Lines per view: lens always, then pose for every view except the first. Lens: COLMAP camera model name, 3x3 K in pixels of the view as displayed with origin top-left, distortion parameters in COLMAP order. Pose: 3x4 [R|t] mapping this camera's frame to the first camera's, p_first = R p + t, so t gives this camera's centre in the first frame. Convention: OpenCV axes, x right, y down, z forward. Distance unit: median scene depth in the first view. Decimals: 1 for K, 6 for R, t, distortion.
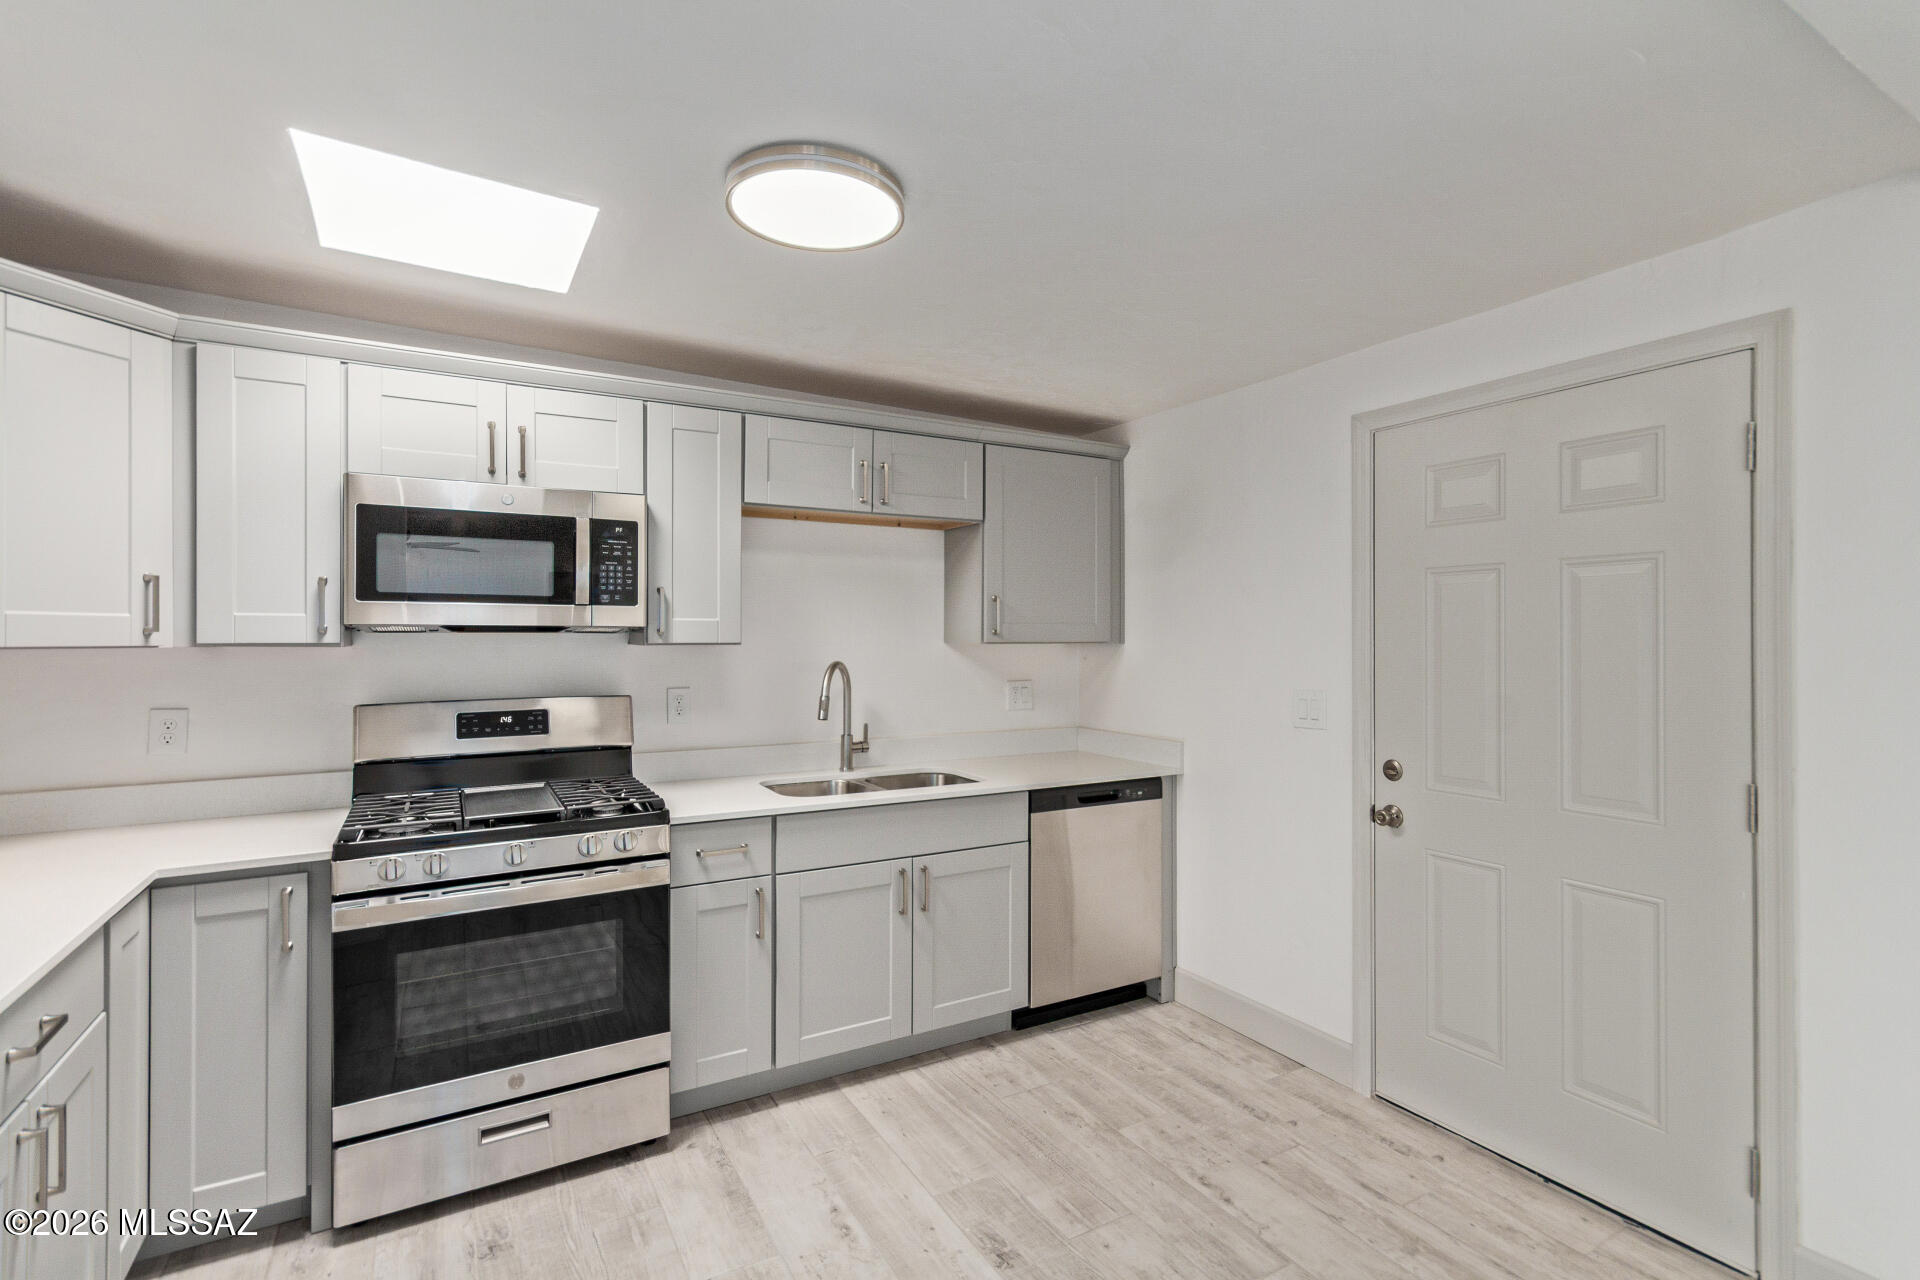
lens RADIAL K [[894.3, 0, 966.2], [0, 894.3, 638.2], [0, 0, 1]] dist [0.009144, 0.000654]
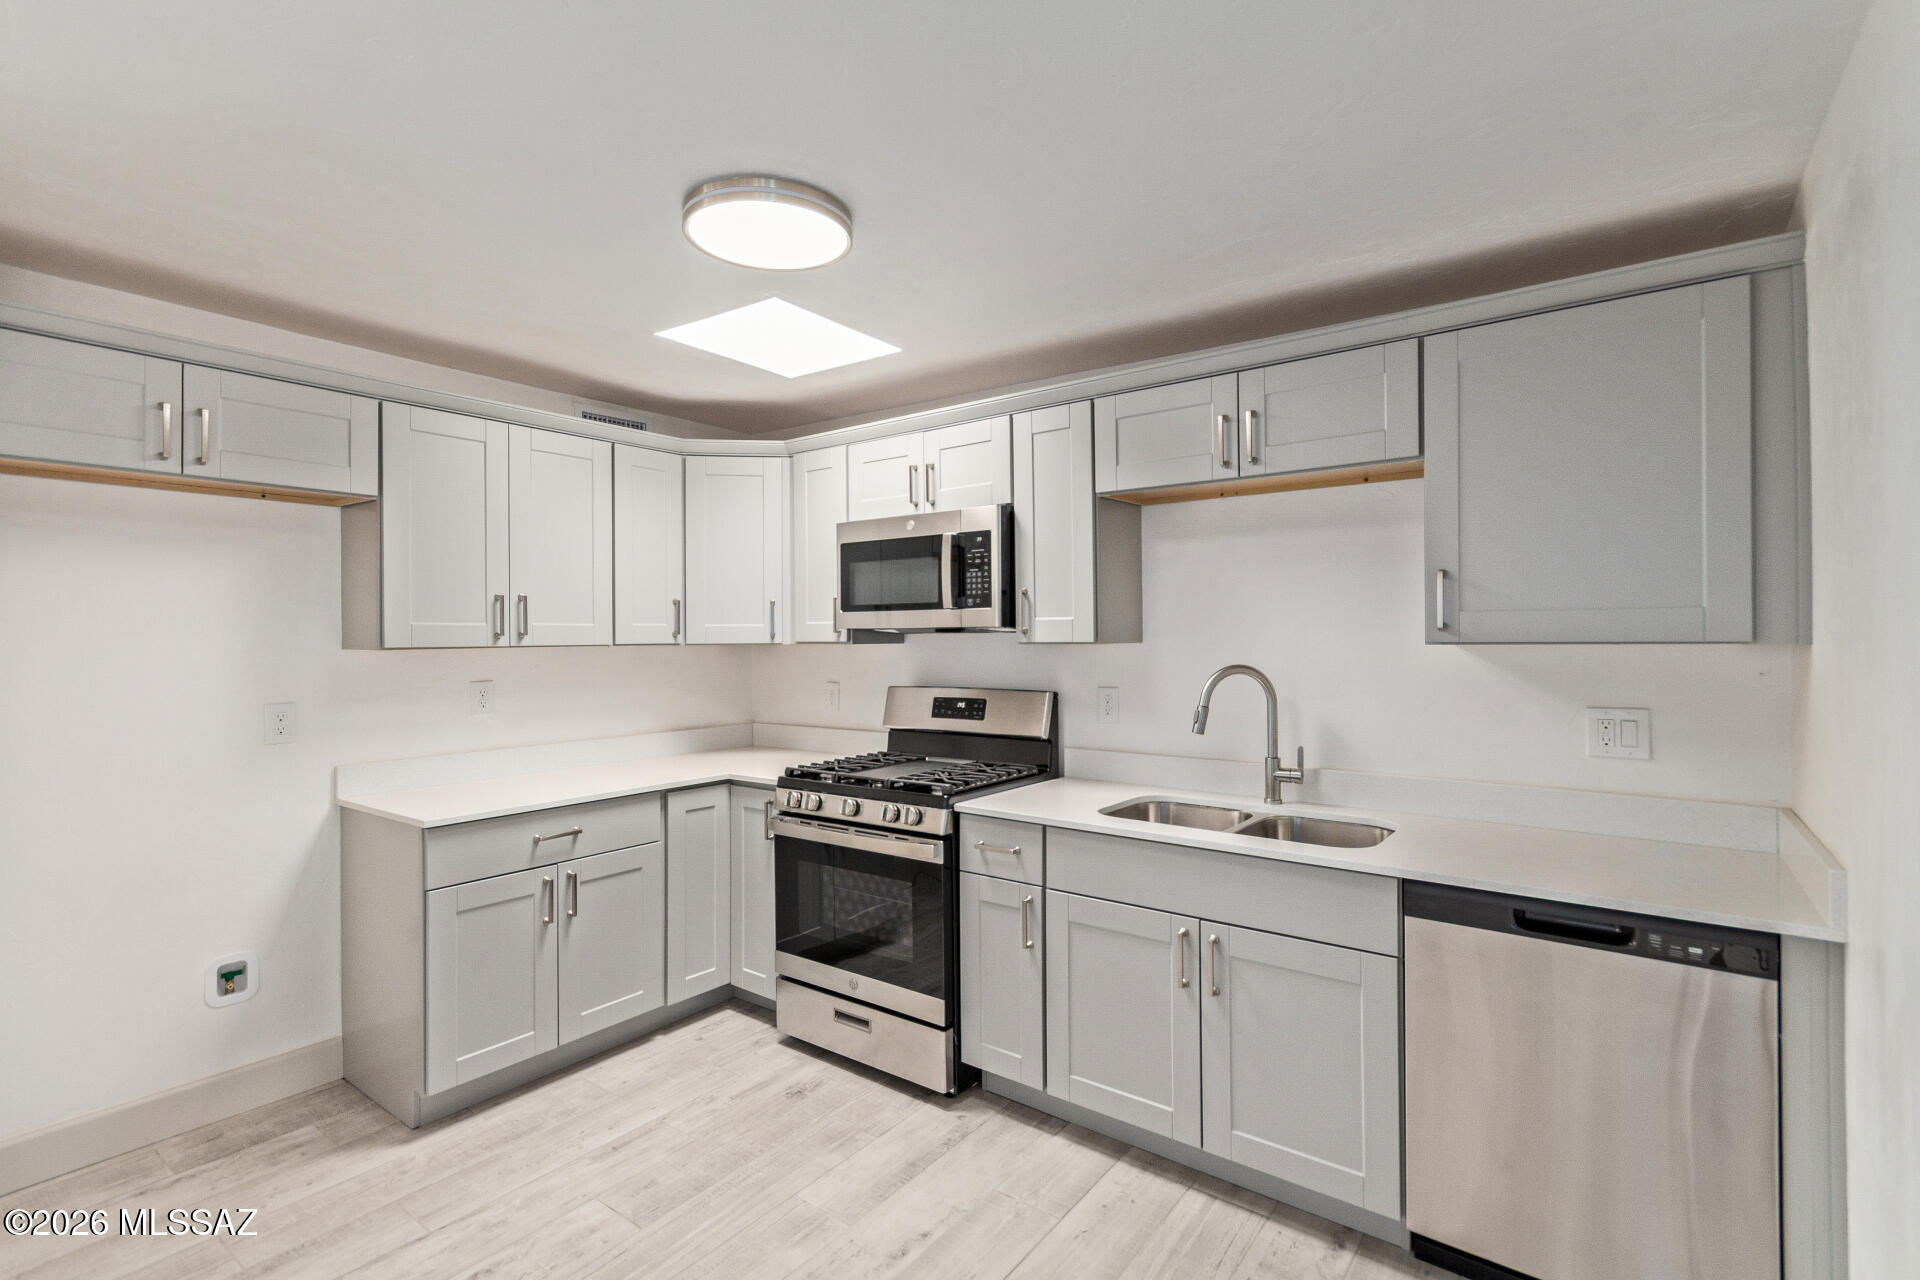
lens RADIAL K [[894.3, 0, 967.4], [0, 894.3, 640.0], [0, 0, 1]] dist [0.009144, 0.000654]
pose [[0.384495, 0.001784, -0.923125, 0.624034], [0.005453, 0.999976, 0.004204, -0.002102], [0.923111, -0.006651, 0.384477, 0.559841]]
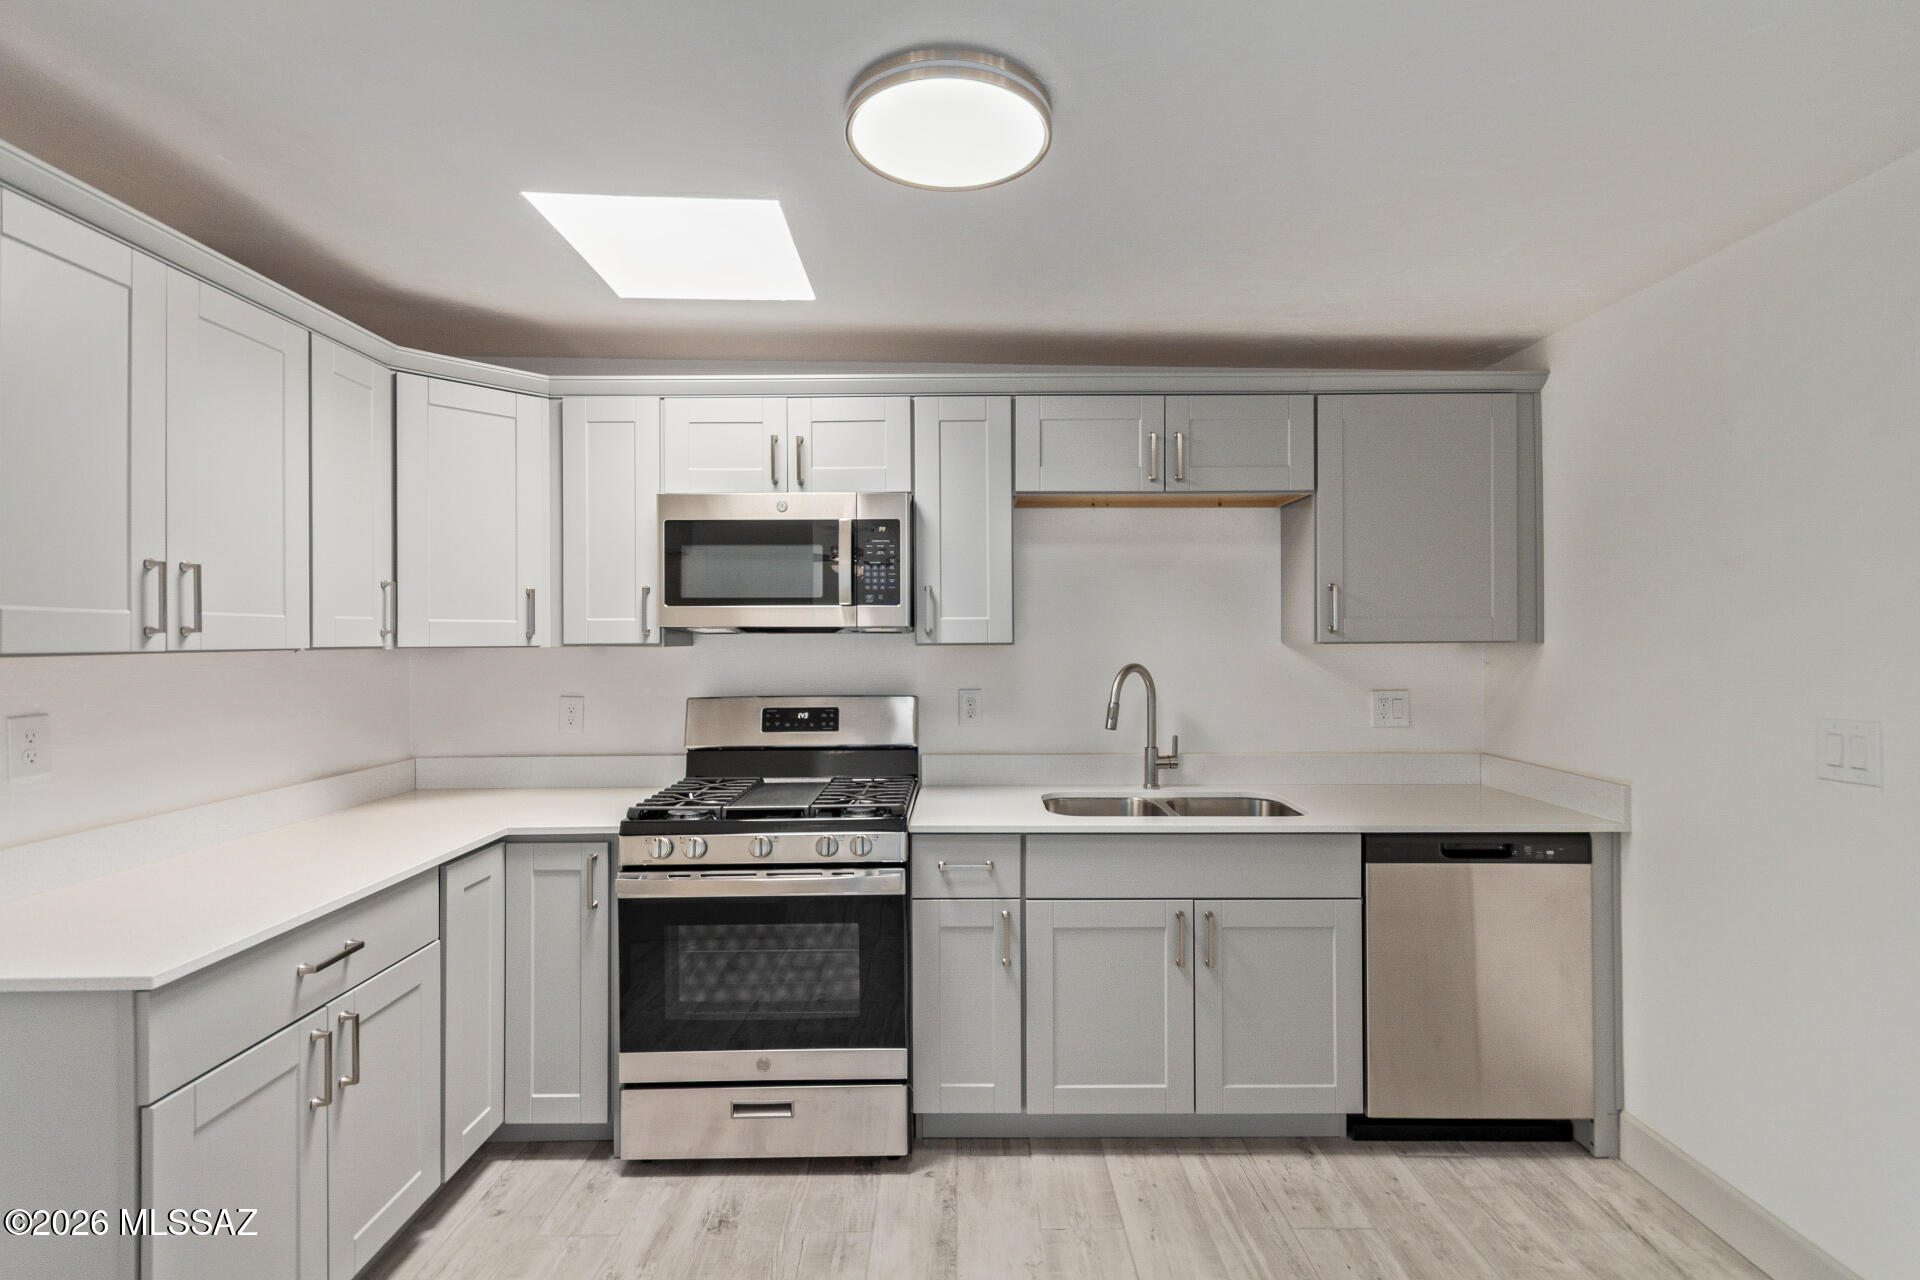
lens RADIAL K [[894.3, 0, 966.4], [0, 894.3, 637.1], [0, 0, 1]] dist [0.009144, 0.000654]
pose [[0.865964, -0.004036, -0.500091, 0.188761], [0.003600, 0.999992, -0.001835, 0.000637], [0.500094, -0.000211, 0.865971, 0.185731]]
